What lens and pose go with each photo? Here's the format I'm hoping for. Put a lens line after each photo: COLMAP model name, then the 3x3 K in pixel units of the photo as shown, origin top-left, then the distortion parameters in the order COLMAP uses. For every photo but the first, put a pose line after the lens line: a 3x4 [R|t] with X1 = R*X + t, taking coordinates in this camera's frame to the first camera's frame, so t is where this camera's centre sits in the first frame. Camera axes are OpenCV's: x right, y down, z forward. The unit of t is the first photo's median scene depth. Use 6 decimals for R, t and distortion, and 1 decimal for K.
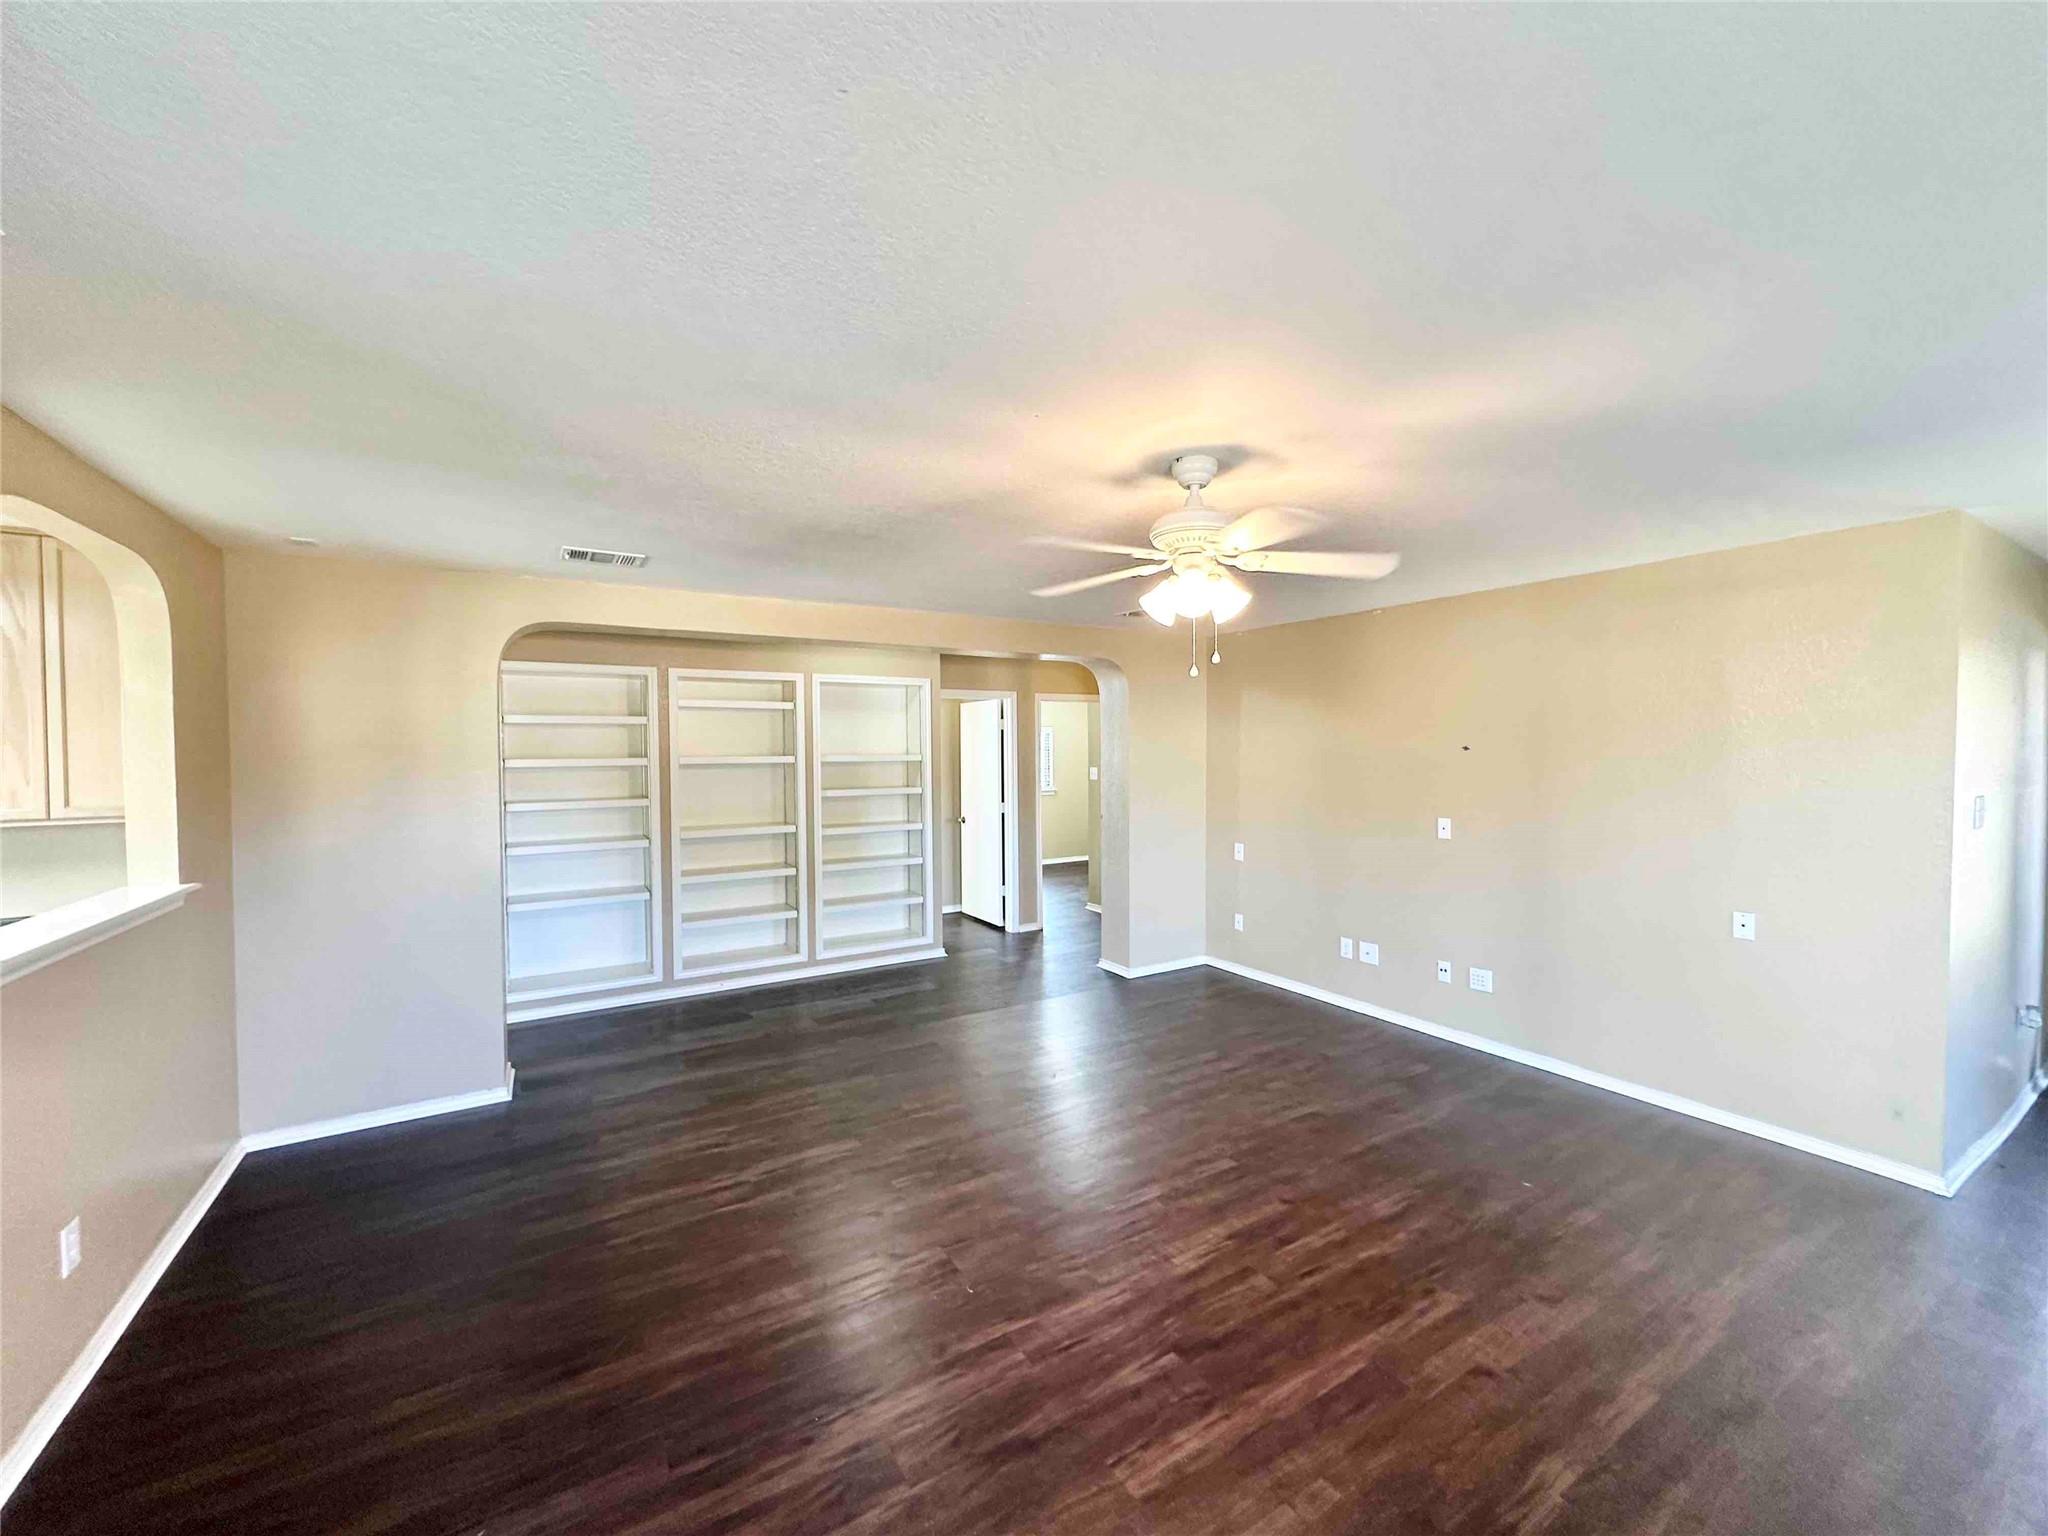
lens RADIAL K [[811.4, 0, 1019.7], [0, 811.4, 761.4], [0, 0, 1]] dist [-0.000068, -0.000340]
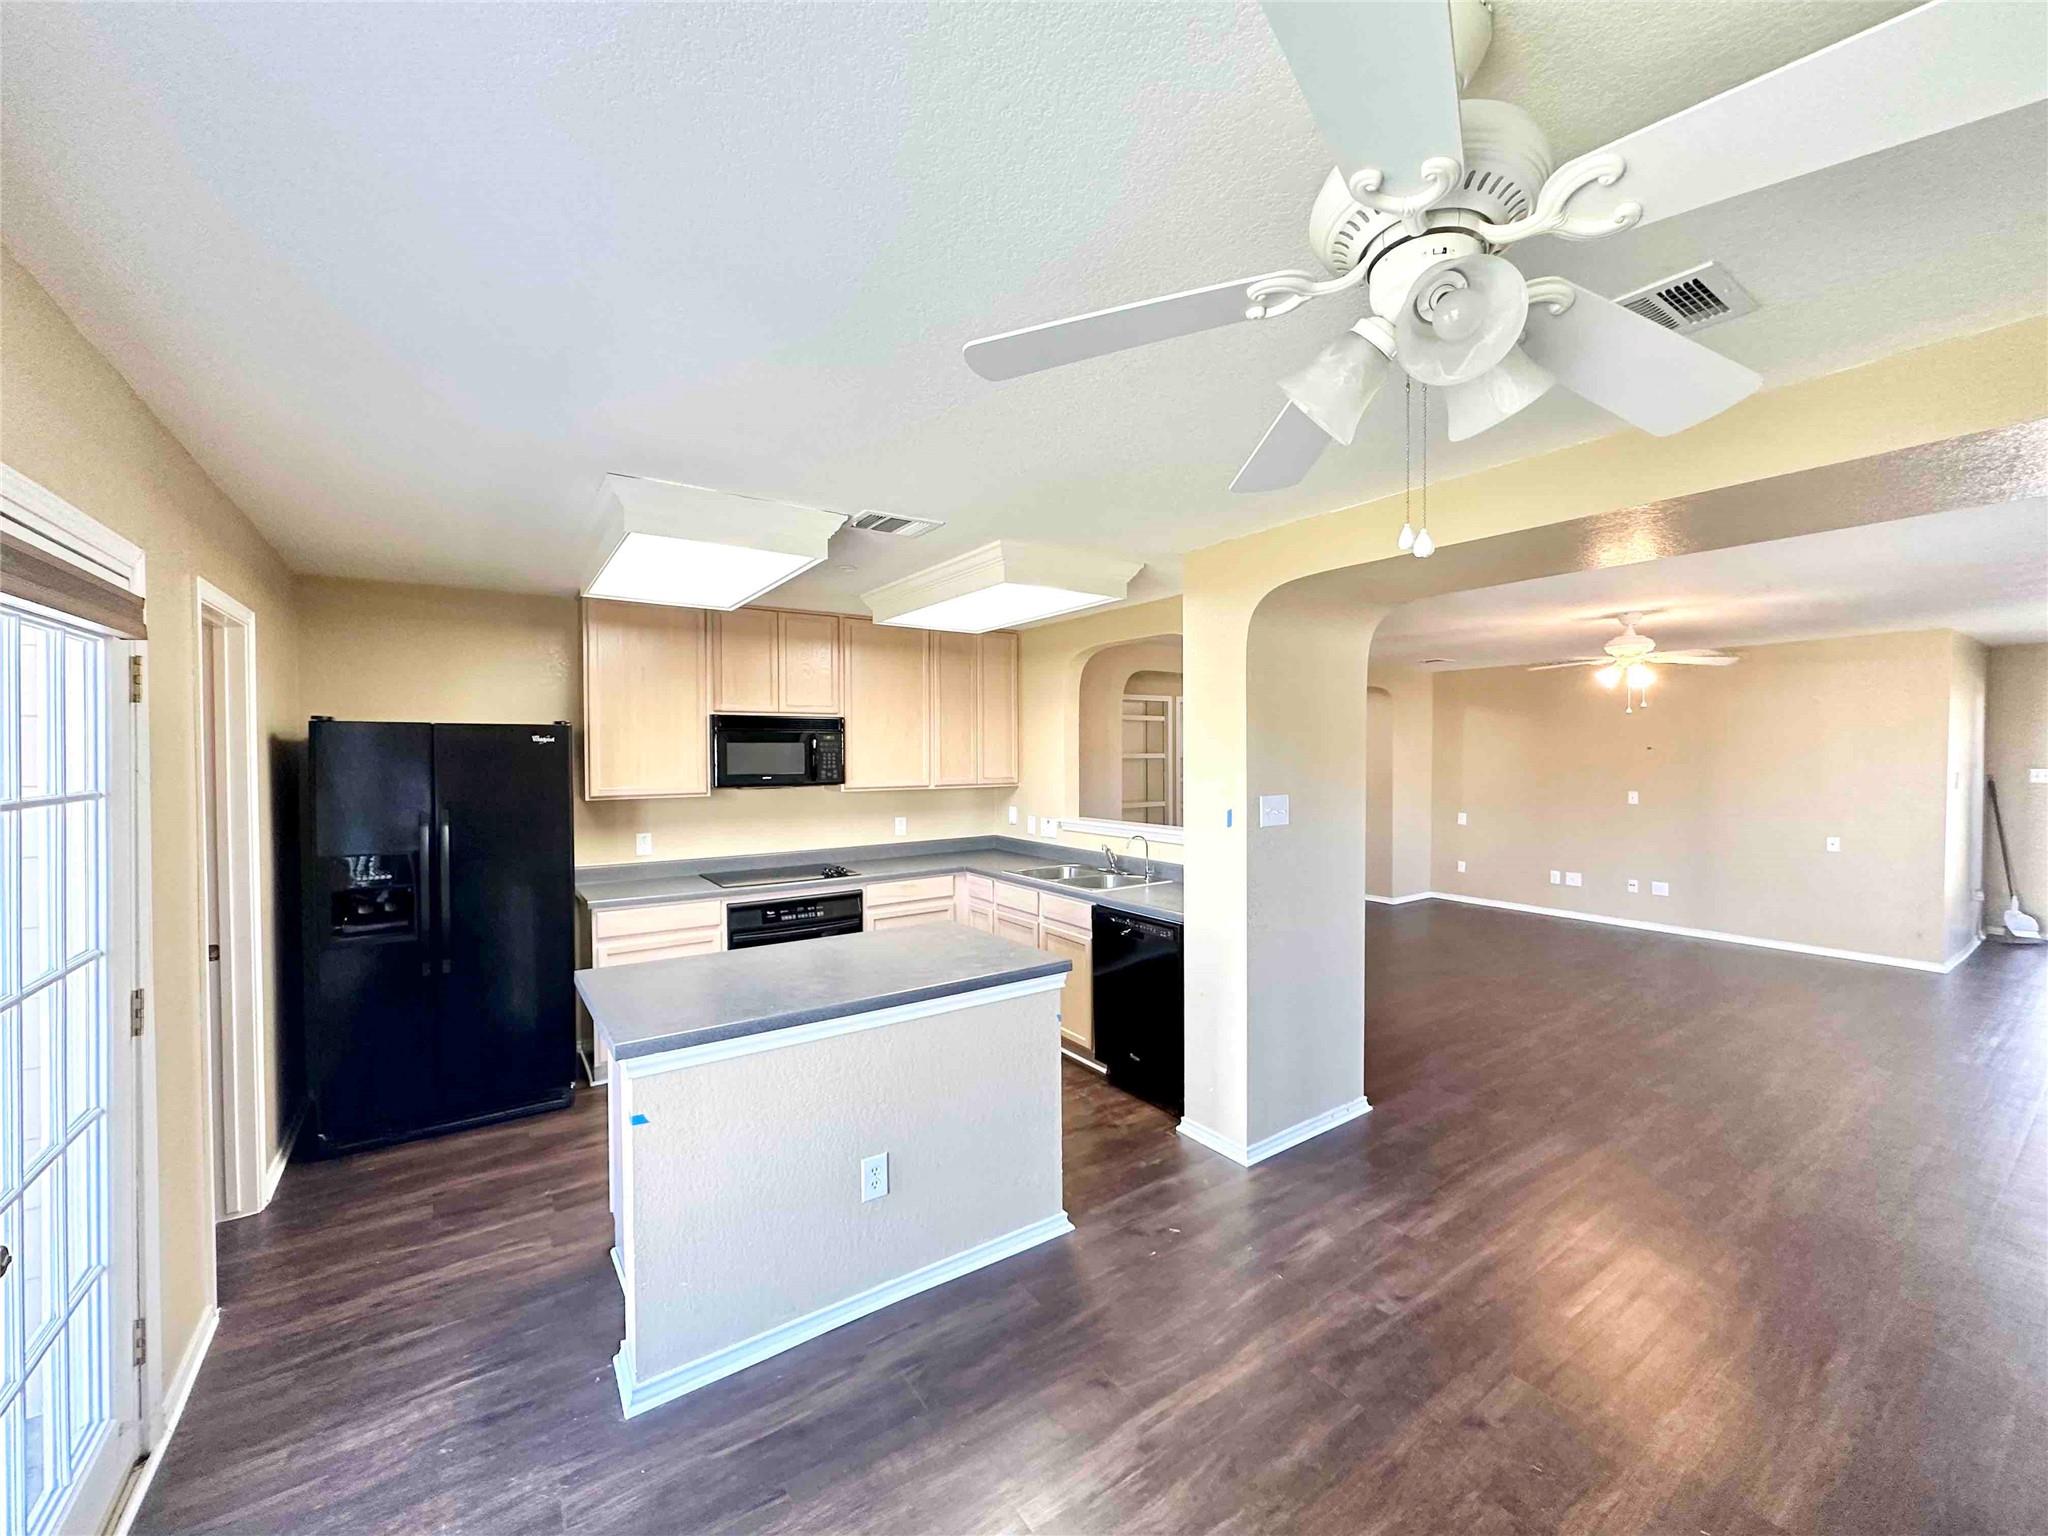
lens RADIAL K [[811.4, 0, 1016.1], [0, 811.4, 763.4], [0, 0, 1]] dist [-0.000068, -0.000340]
pose [[0.998833, 0.001615, 0.048261, -1.054017], [-0.001428, 0.999991, -0.003894, 0.029605], [-0.048267, 0.003821, 0.998827, -0.753093]]
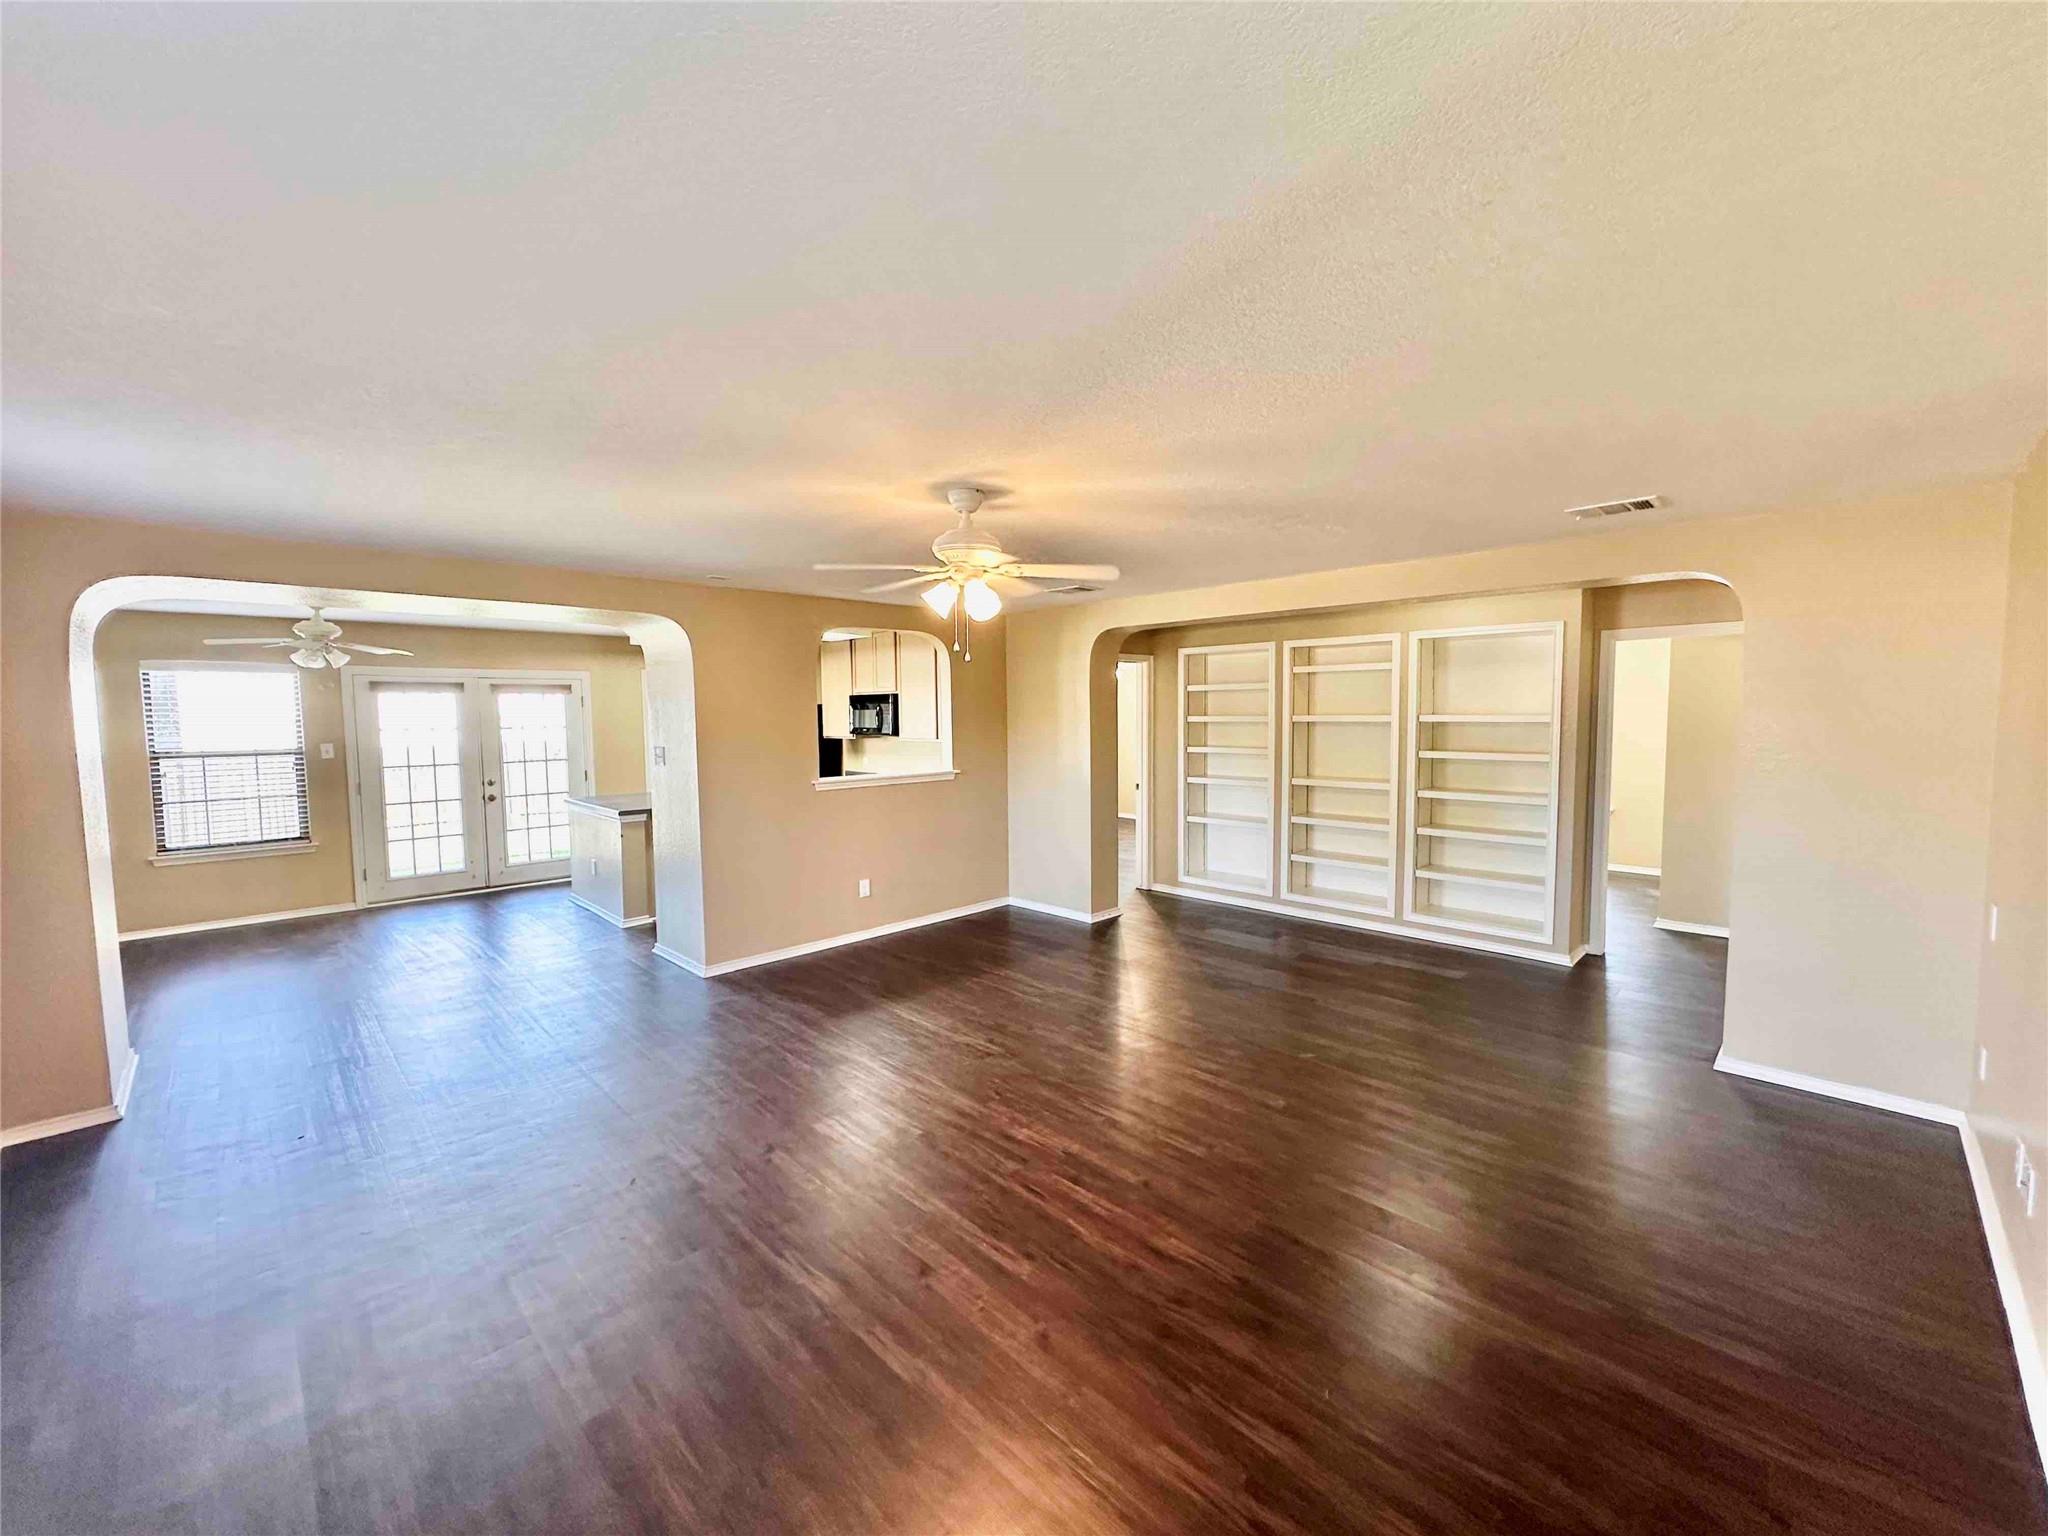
lens RADIAL K [[811.4, 0, 1029.3], [0, 811.4, 767.4], [0, 0, 1]] dist [-0.000068, -0.000340]
pose [[0.232545, 0.071390, -0.969962, 1.037866], [-0.007165, 0.997401, 0.071692, -0.020555], [0.972559, -0.009721, 0.232452, 0.553612]]
